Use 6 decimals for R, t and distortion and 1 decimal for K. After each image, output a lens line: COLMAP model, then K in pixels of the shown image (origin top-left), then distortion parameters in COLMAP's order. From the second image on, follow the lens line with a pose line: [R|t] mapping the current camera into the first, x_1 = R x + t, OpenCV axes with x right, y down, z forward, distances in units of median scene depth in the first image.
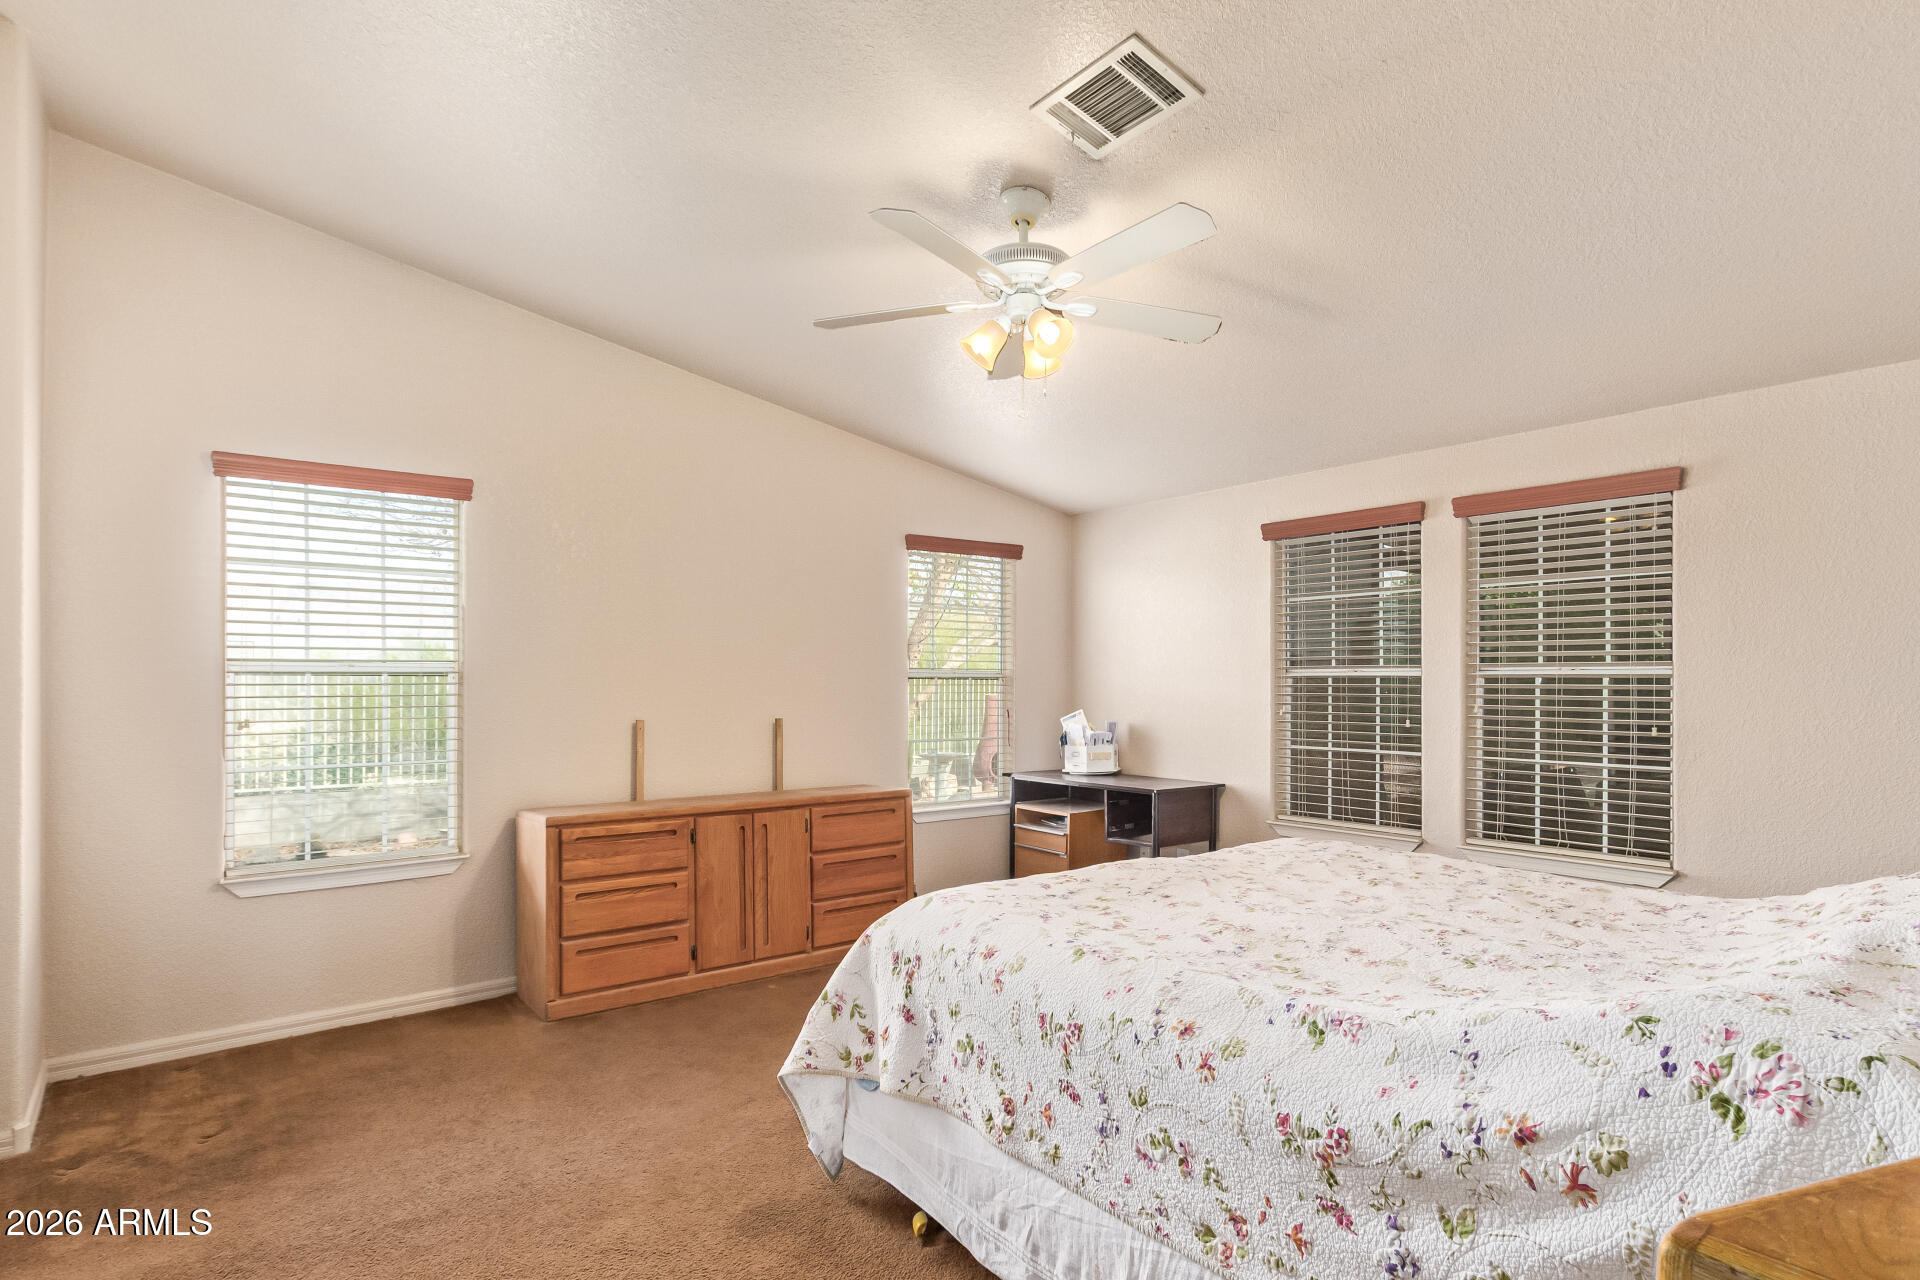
lens RADIAL K [[963.3, 0, 968.0], [0, 963.3, 650.5], [0, 0, 1]] dist [0.000695, 0.000149]
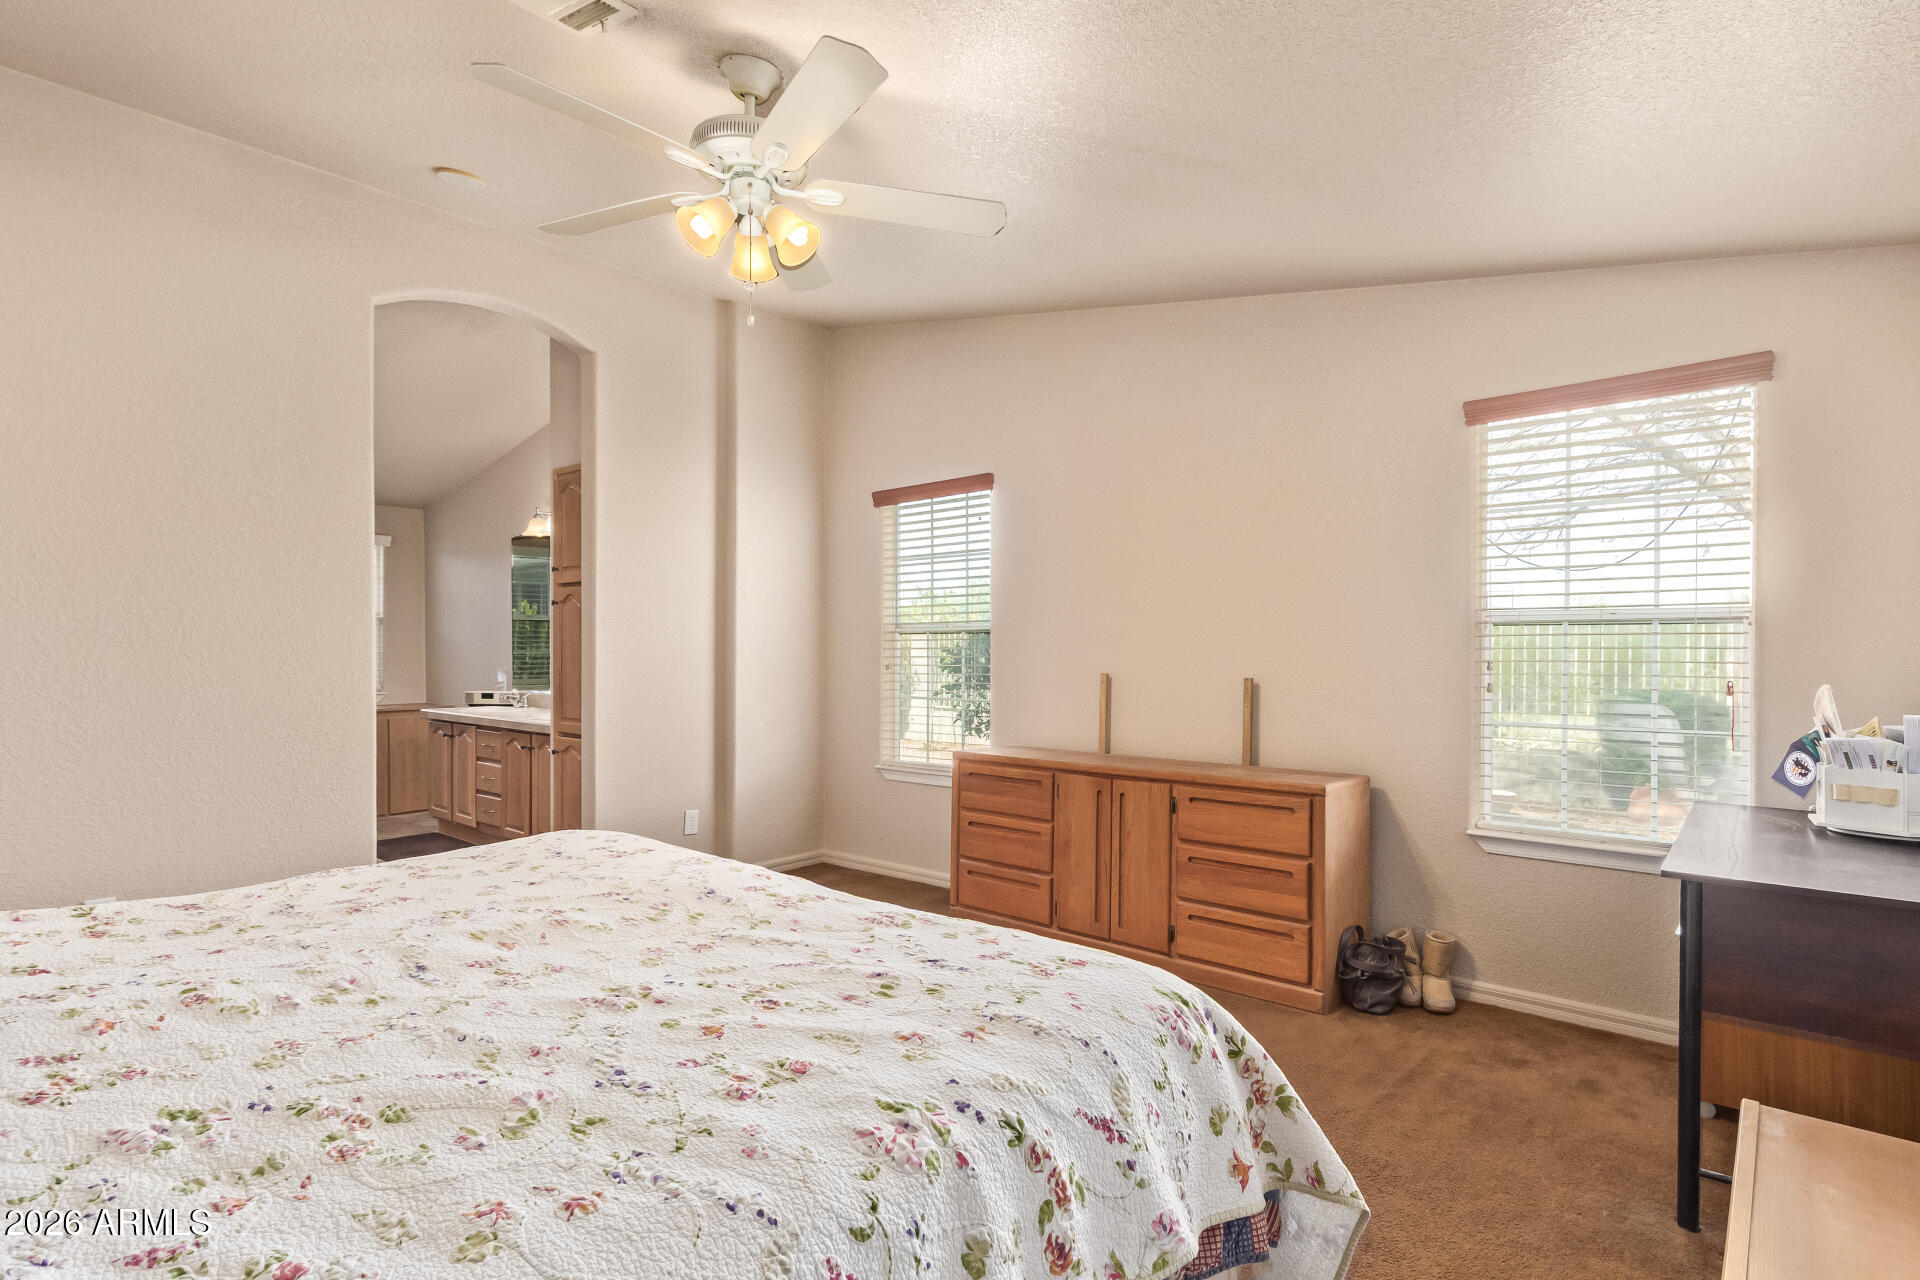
lens RADIAL K [[963.3, 0, 968.0], [0, 963.3, 650.5], [0, 0, 1]] dist [0.000695, 0.000149]
pose [[0.178100, 0.004896, -0.984000, 0.661946], [0.047457, 0.998781, 0.013559, 0.030951], [0.982867, -0.049113, 0.177650, 0.732094]]
